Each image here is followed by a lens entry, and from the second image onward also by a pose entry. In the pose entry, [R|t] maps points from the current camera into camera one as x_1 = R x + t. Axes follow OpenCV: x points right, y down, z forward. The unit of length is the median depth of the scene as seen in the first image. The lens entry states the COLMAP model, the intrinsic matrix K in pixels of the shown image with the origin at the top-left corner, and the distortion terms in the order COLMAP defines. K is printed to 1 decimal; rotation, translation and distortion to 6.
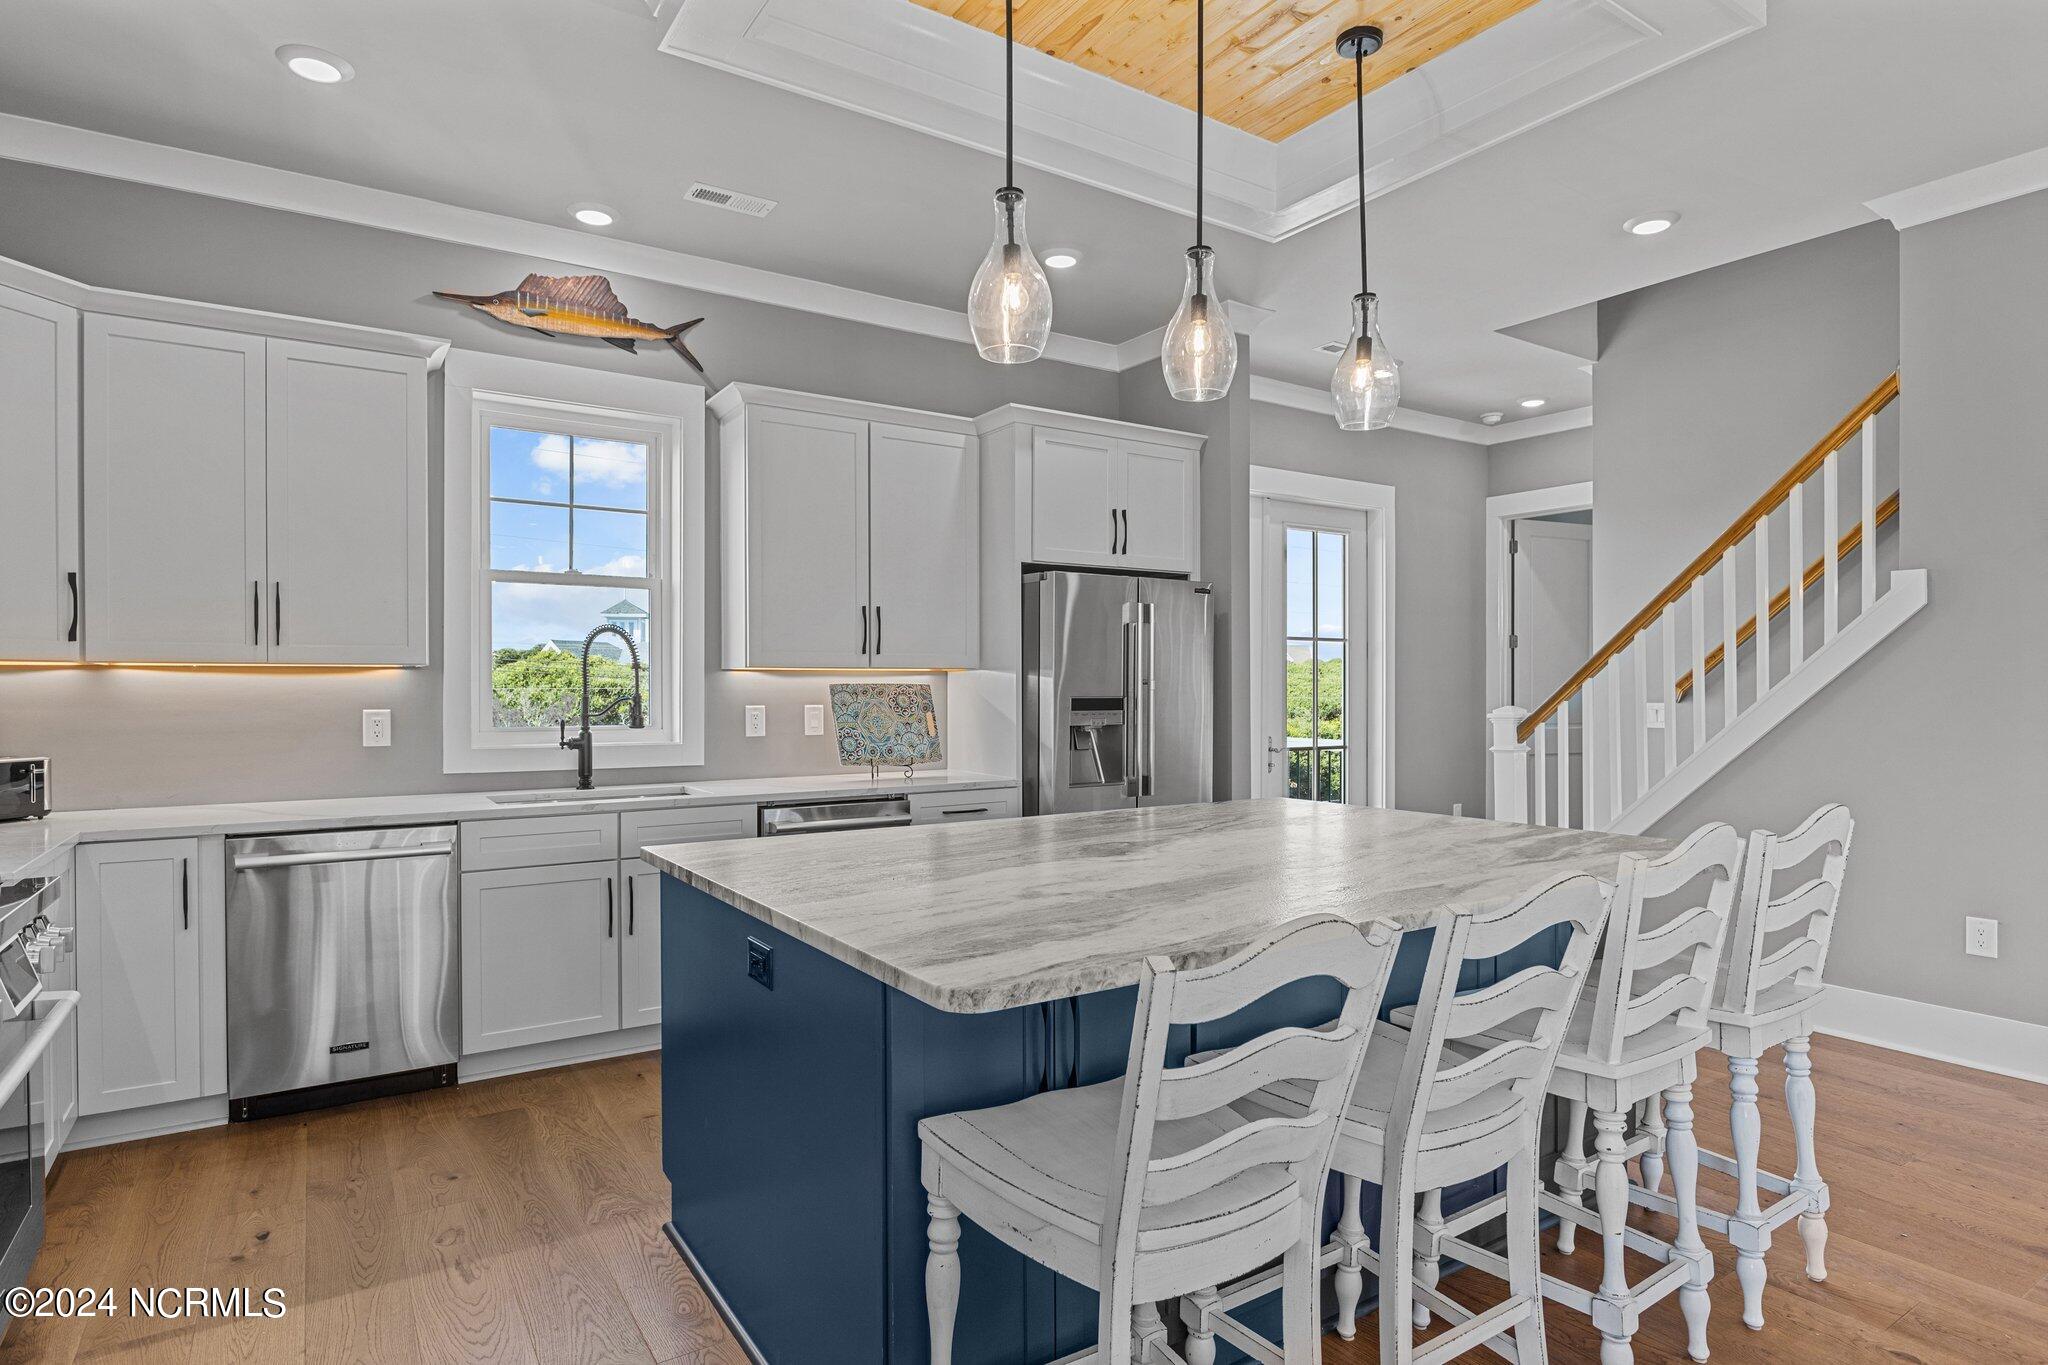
lens RADIAL K [[1112.6, 0, 1016.8], [0, 1112.6, 690.7], [0, 0, 1]] dist [-0.007829, -0.000792]
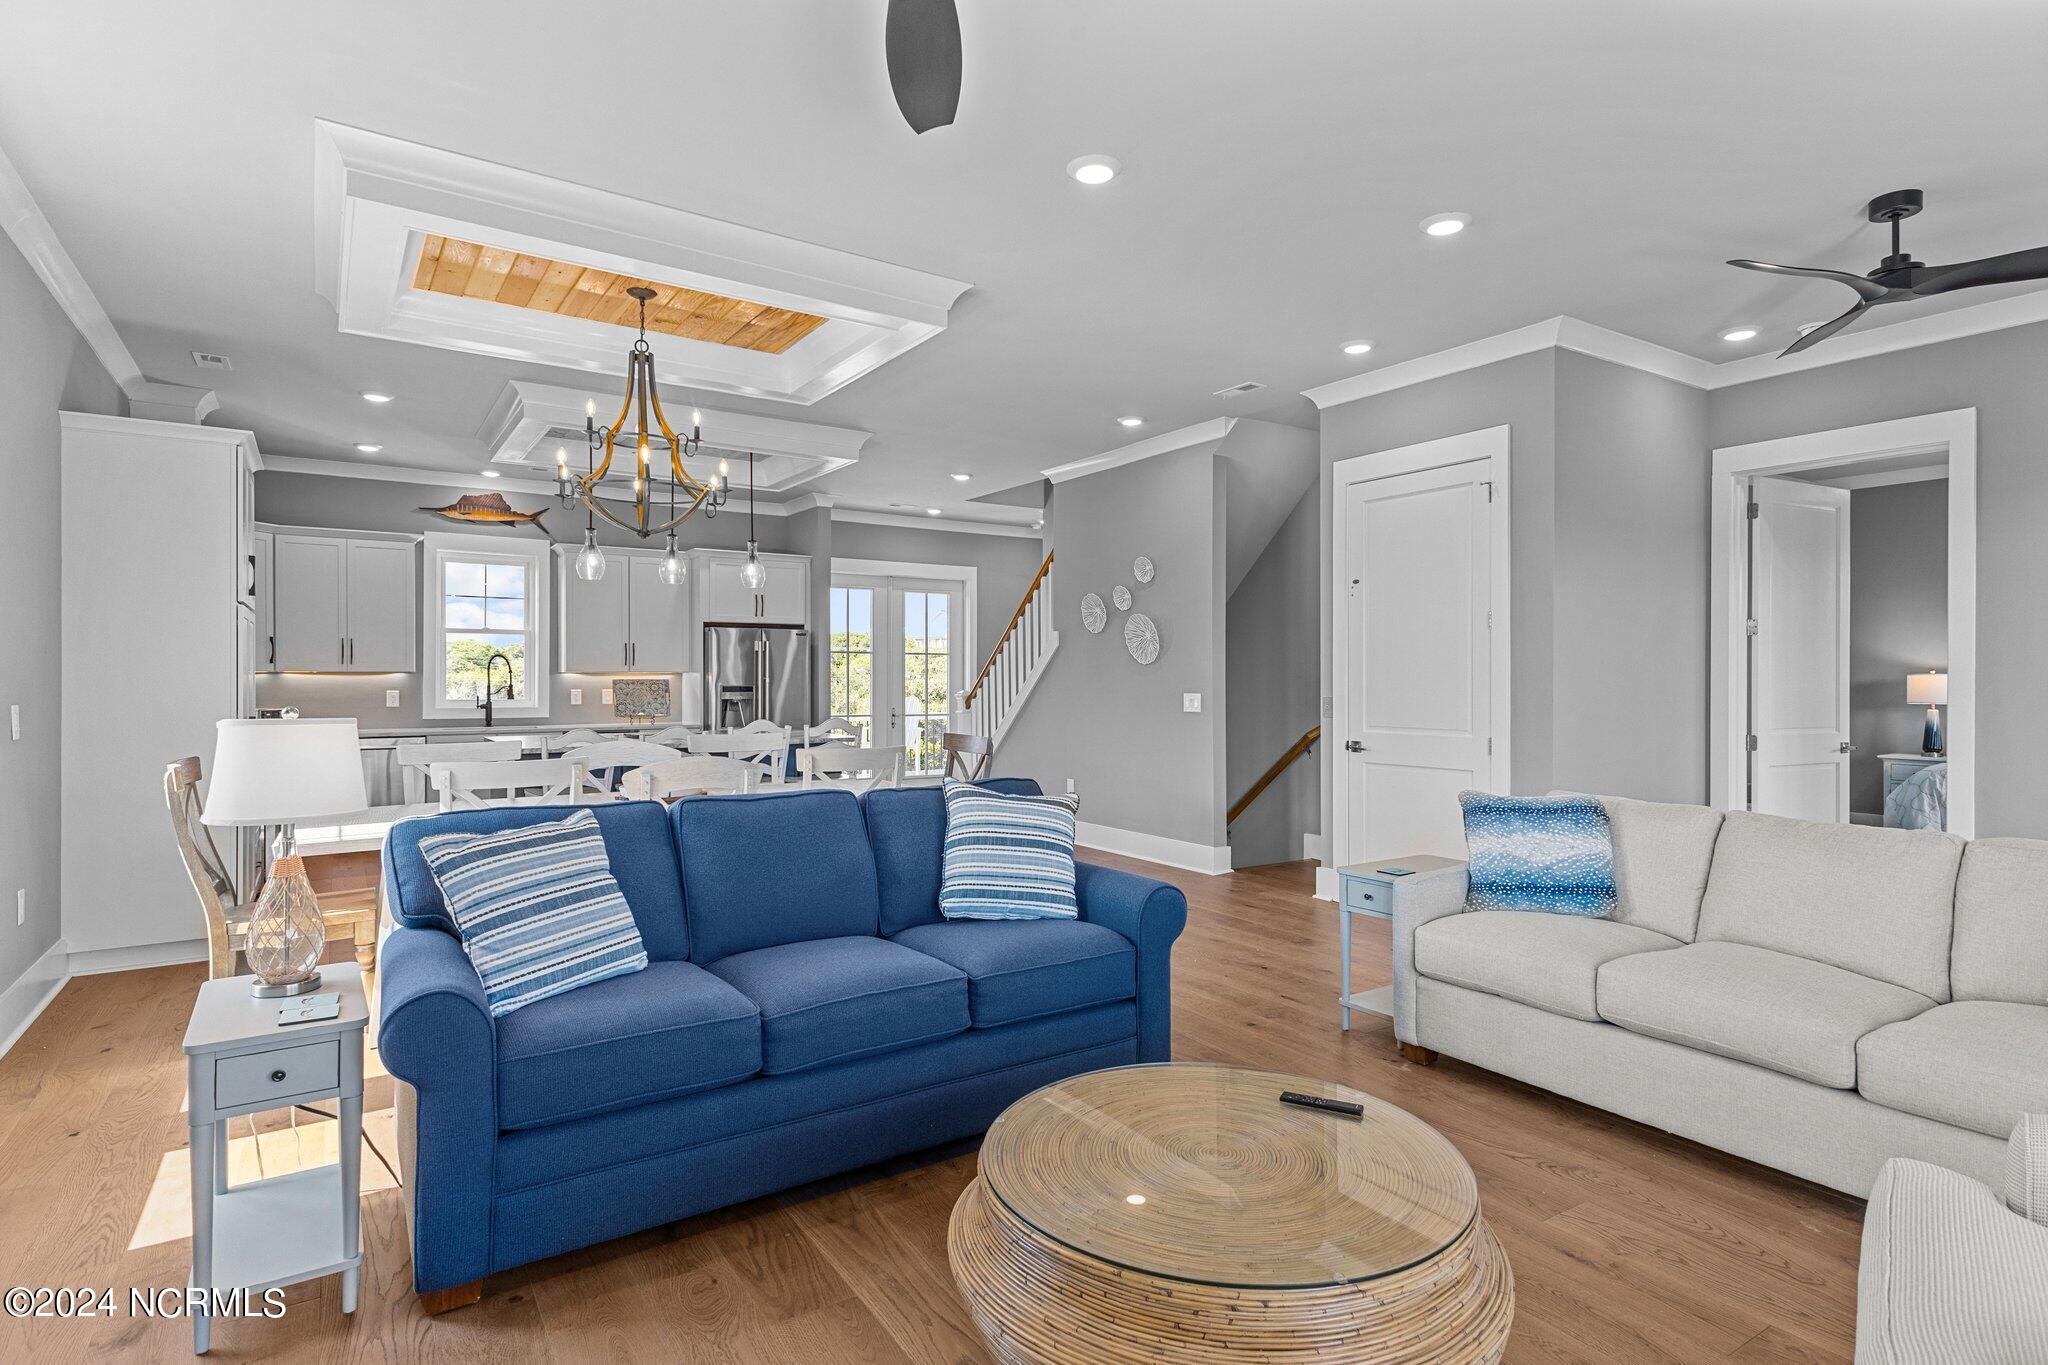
lens RADIAL K [[1032.8, 0, 1022.1], [0, 1032.8, 677.2], [0, 0, 1]] dist [0.001257, -0.000506]
pose [[0.999903, -0.000358, 0.013897, 0.608352], [0.000430, 0.999987, -0.005130, 0.000312], [-0.013895, 0.005136, 0.999890, -1.012782]]
